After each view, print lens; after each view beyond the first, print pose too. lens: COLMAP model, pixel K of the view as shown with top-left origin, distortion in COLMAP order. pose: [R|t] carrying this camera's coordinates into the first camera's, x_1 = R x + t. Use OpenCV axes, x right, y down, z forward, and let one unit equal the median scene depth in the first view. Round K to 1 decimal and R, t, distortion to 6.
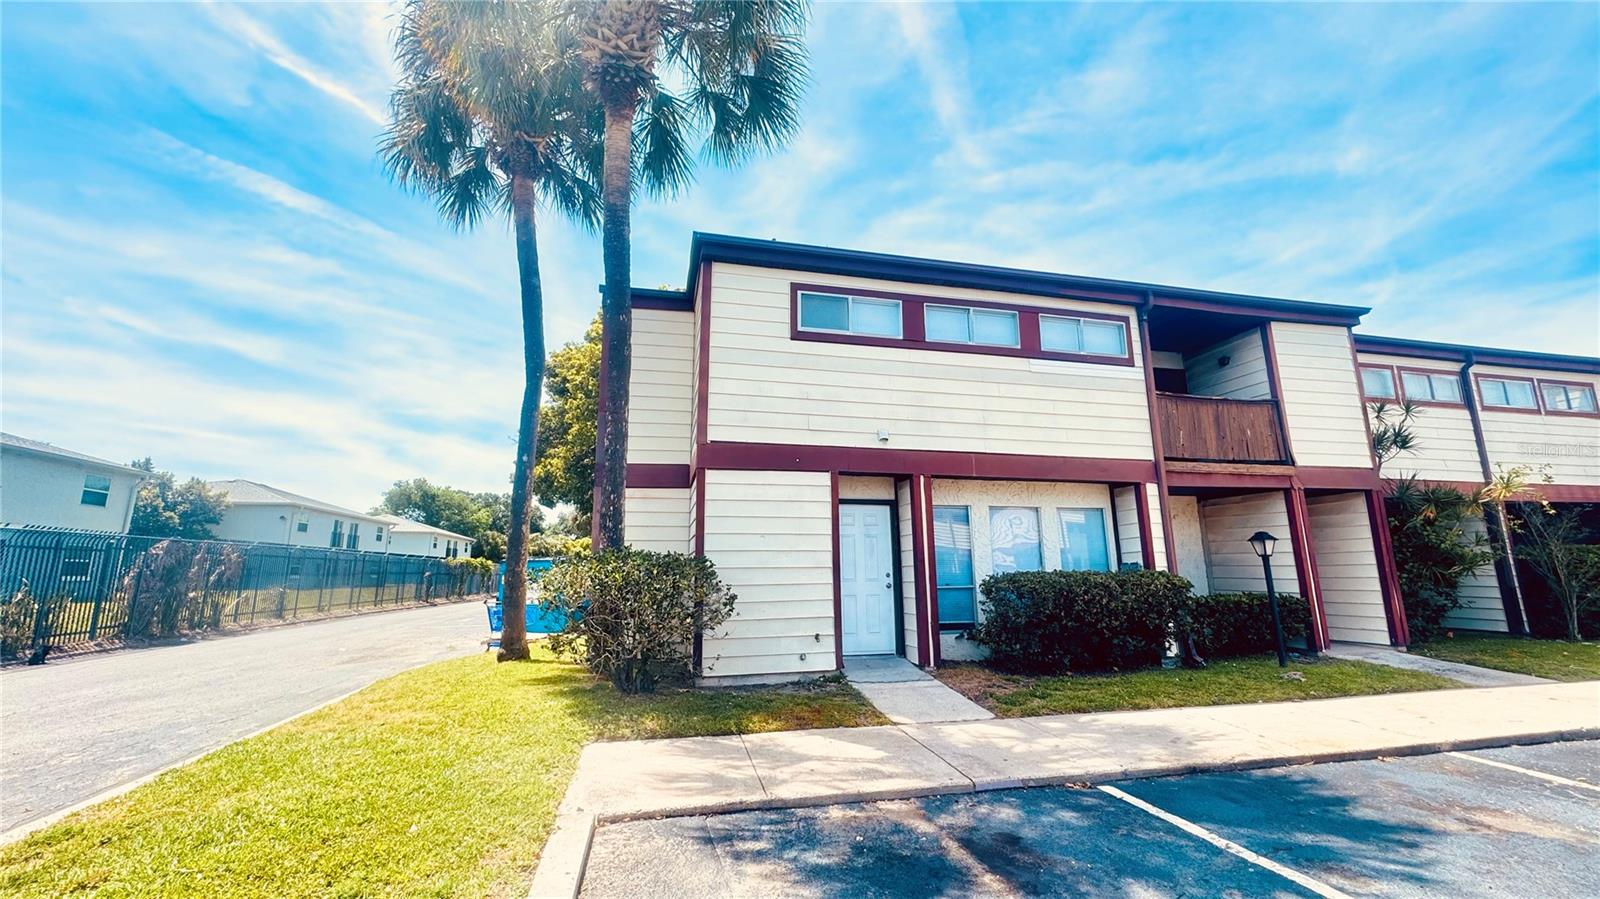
lens RADIAL K [[639.1, 0, 799.0], [0, 639.1, 447.3], [0, 0, 1]] dist [-0.001665, 0.000574]
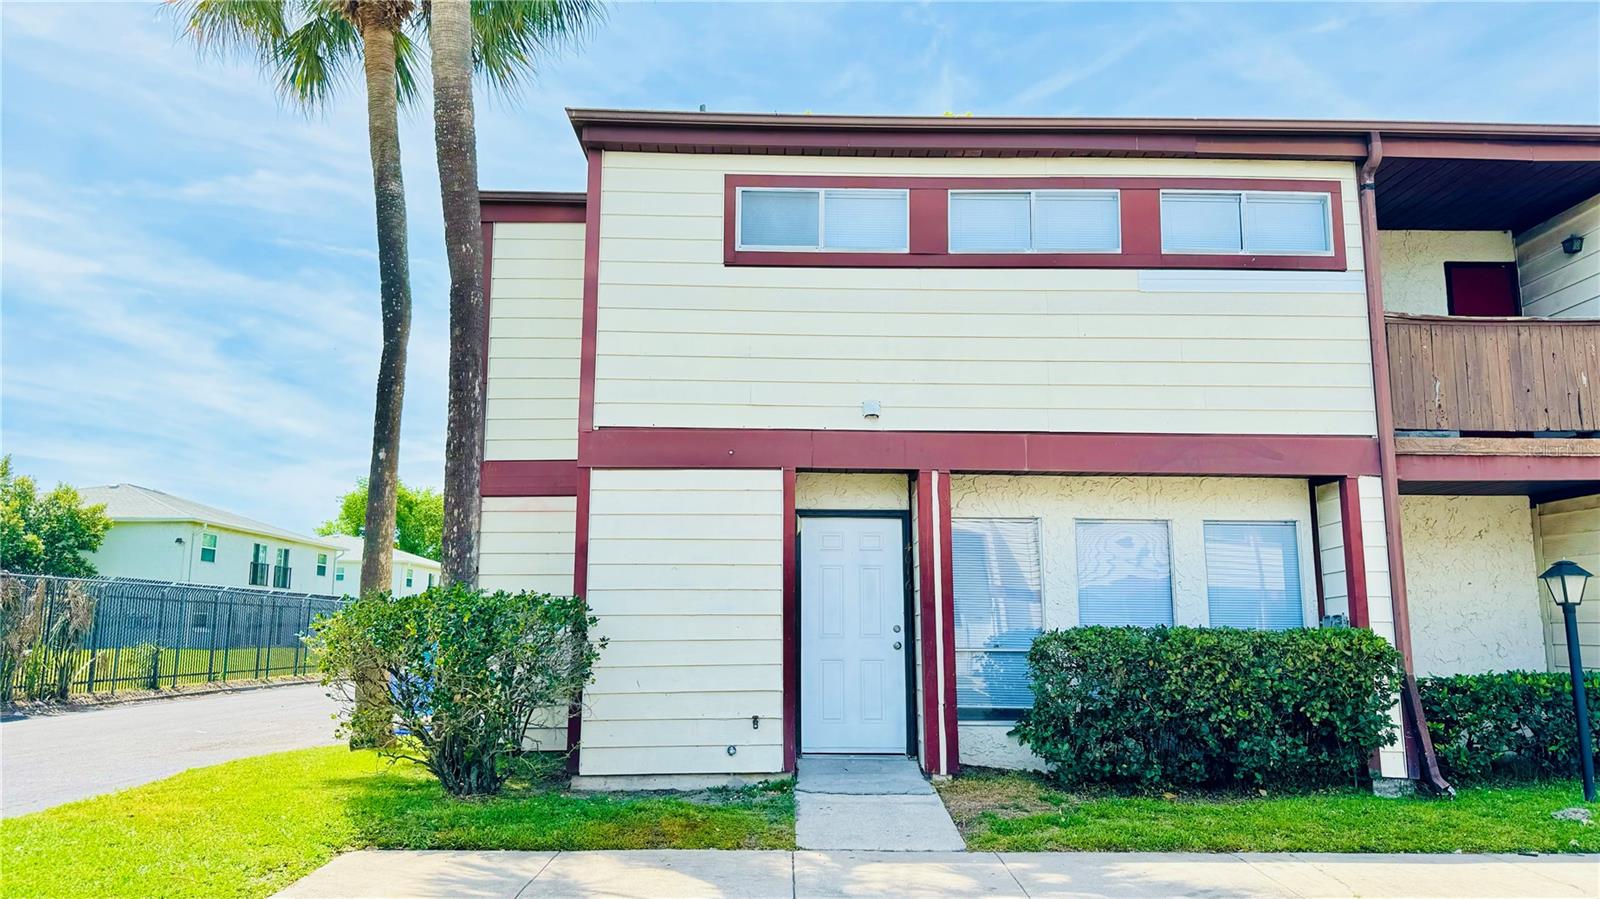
lens RADIAL K [[1126.5, 0, 800.1], [0, 1126.5, 451.1], [0, 0, 1]] dist [0.042471, -0.034851]
pose [[0.978975, -0.021692, -0.202825, 0.259117], [0.029027, 0.999025, 0.033256, -0.014419], [0.201906, -0.038444, 0.978650, -0.093232]]
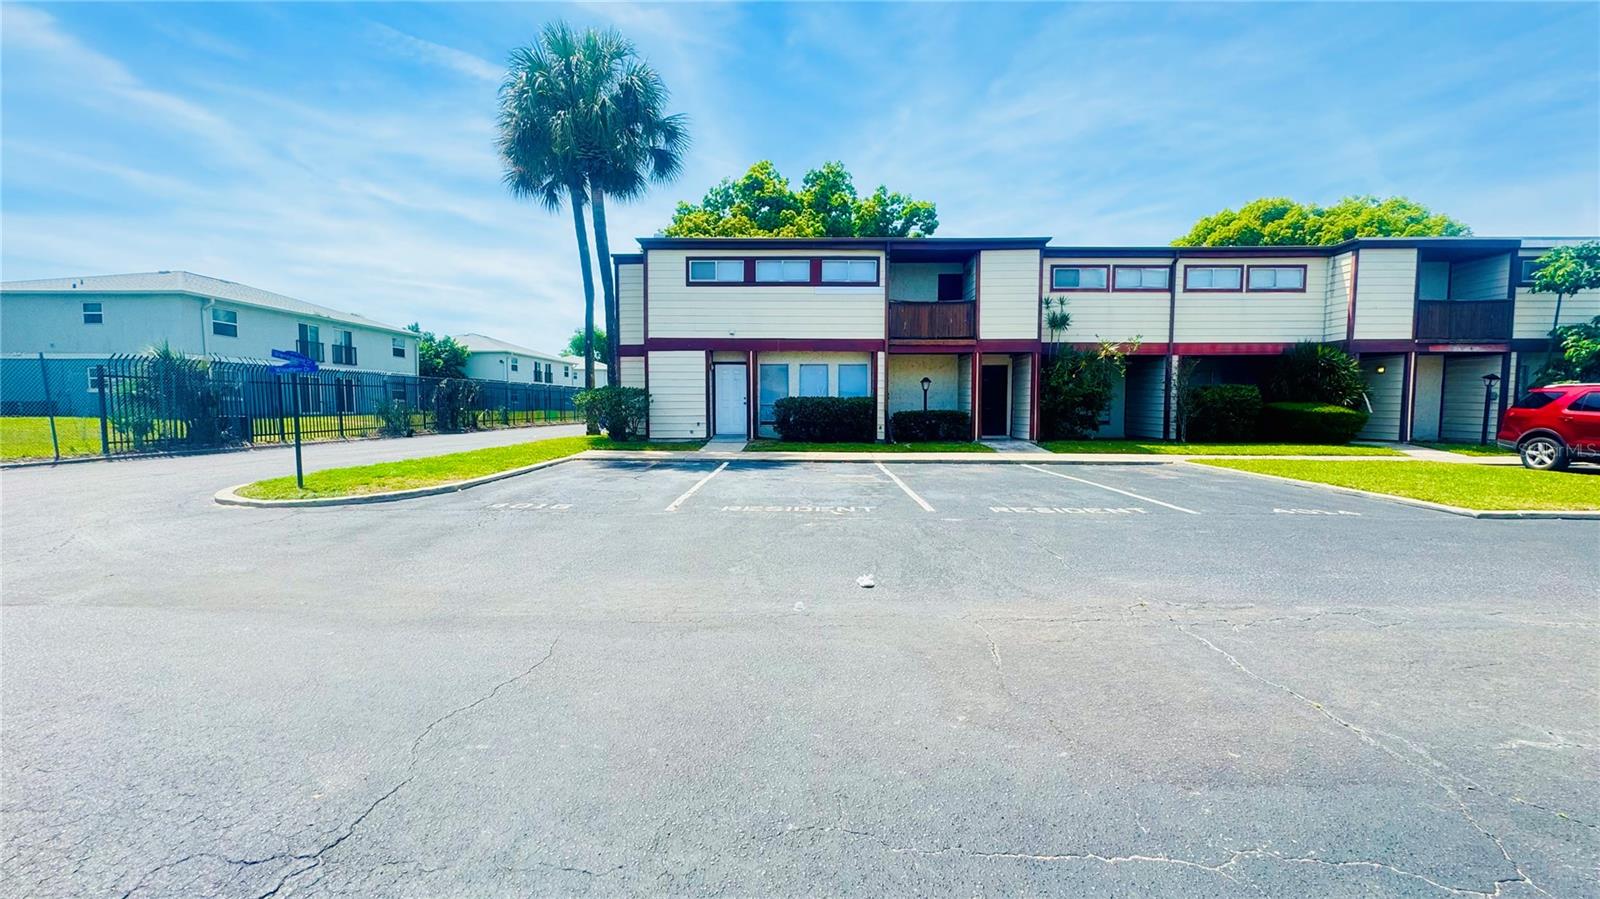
lens RADIAL K [[639.1, 0, 803.2], [0, 639.1, 455.0], [0, 0, 1]] dist [-0.001665, 0.000574]
pose [[0.969756, 0.028913, -0.242359, 0.790197], [0.037189, 0.963862, 0.263794, -0.155866], [0.241227, -0.264829, 0.933635, -0.901484]]
